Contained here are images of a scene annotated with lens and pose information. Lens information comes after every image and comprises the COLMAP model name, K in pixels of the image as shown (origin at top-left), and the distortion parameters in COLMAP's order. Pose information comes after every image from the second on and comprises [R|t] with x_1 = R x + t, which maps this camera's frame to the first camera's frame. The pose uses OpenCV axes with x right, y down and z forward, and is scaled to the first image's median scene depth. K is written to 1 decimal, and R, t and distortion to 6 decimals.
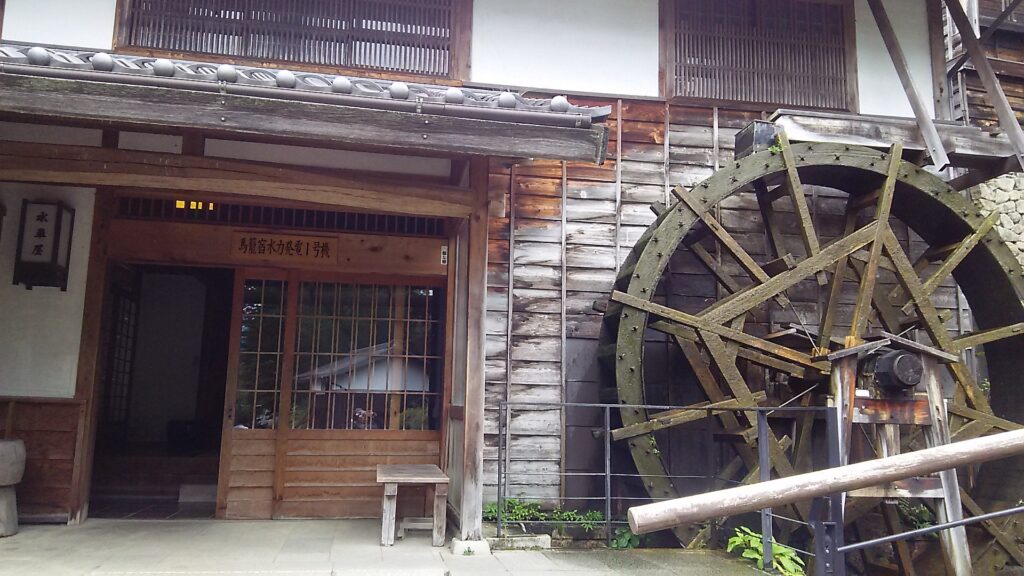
lens RADIAL K [[767.4, 0, 512.0], [0, 767.4, 288.0], [0, 0, 1]] dist [0.001179, -0.003972]
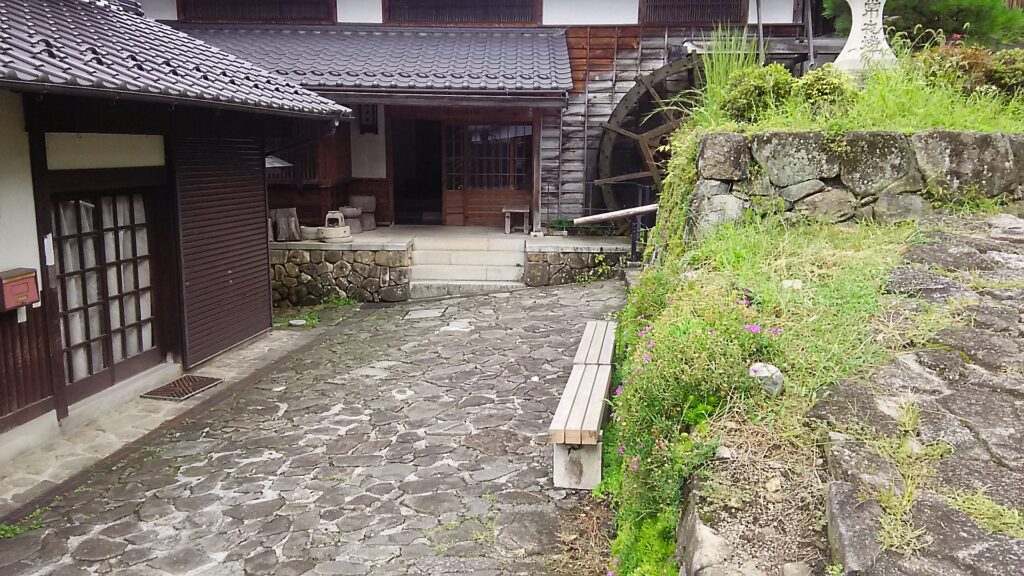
lens RADIAL K [[858.8, 0, 512.0], [0, 858.8, 288.0], [0, 0, 1]] dist [0.212060, 0.000695]
pose [[0.980359, 0.025555, -0.195560, 0.357868], [0.040007, 0.945186, 0.324071, -0.373271], [0.193122, -0.325530, 0.925599, -1.484914]]
